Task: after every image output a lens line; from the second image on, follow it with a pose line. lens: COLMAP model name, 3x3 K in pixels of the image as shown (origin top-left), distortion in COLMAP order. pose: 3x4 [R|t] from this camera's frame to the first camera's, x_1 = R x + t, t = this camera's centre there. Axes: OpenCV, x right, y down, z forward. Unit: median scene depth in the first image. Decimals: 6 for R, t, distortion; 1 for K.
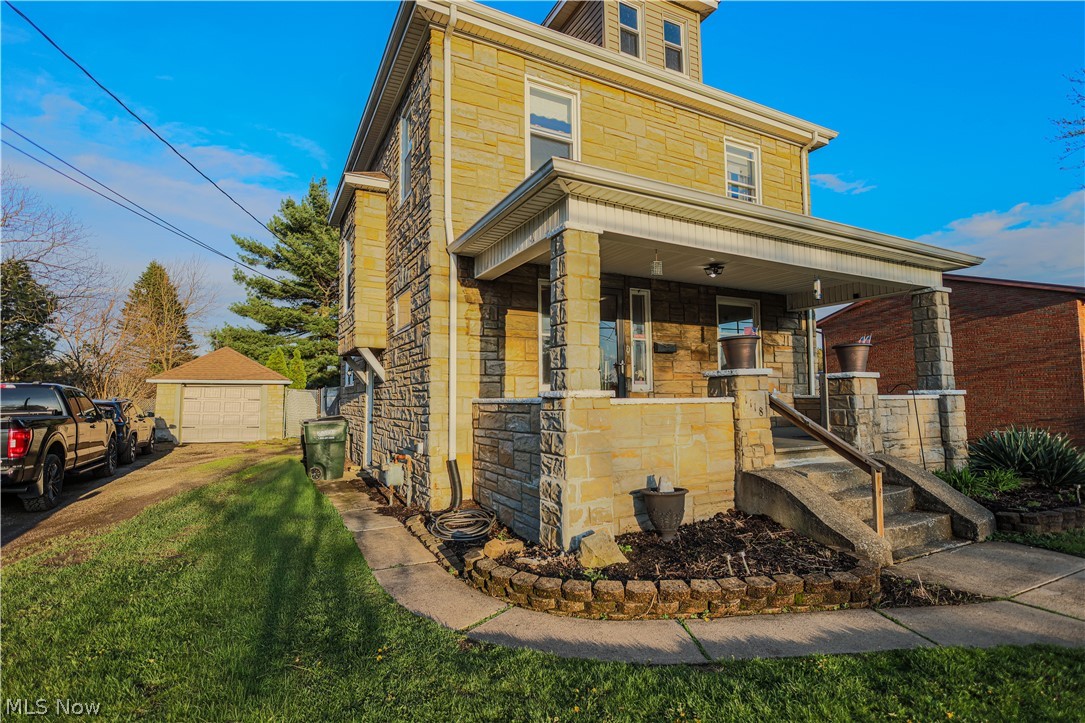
lens RADIAL K [[530.1, 0, 542.5], [0, 530.1, 361.5], [0, 0, 1]] dist [0.003261, 0.000482]
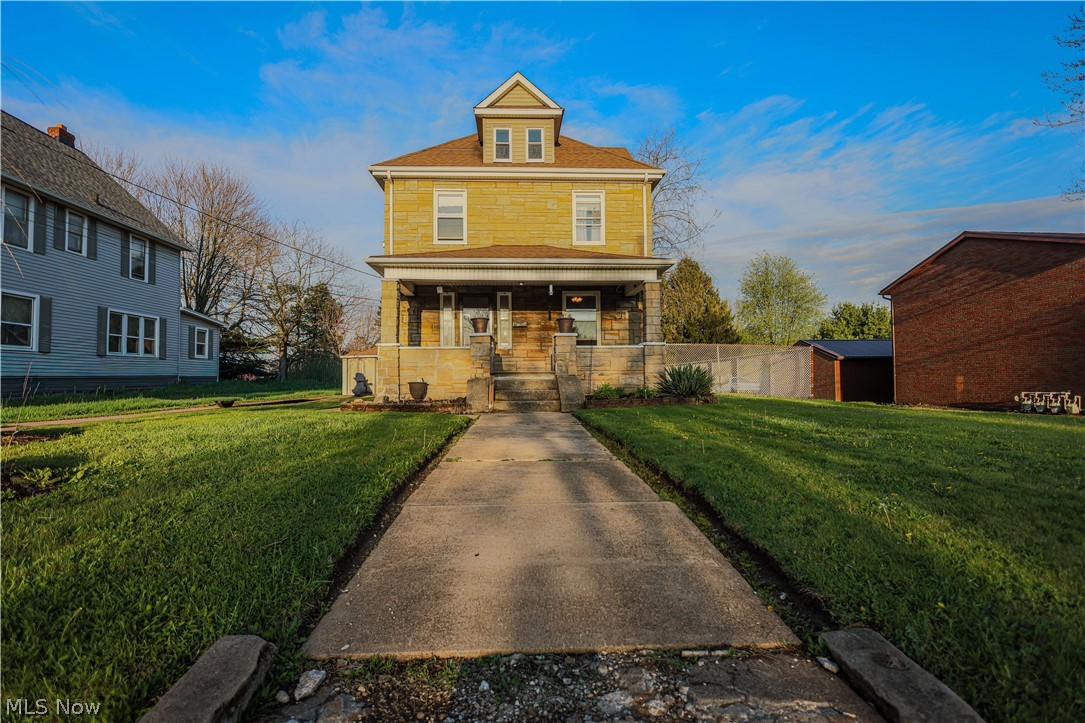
lens RADIAL K [[530.1, 0, 542.5], [0, 530.1, 361.5], [0, 0, 1]] dist [0.003261, 0.000482]
pose [[0.906686, -0.014439, -0.421560, 1.018196], [0.028362, 0.999239, 0.026774, 0.051874], [0.420852, -0.036232, 0.906405, -0.564987]]
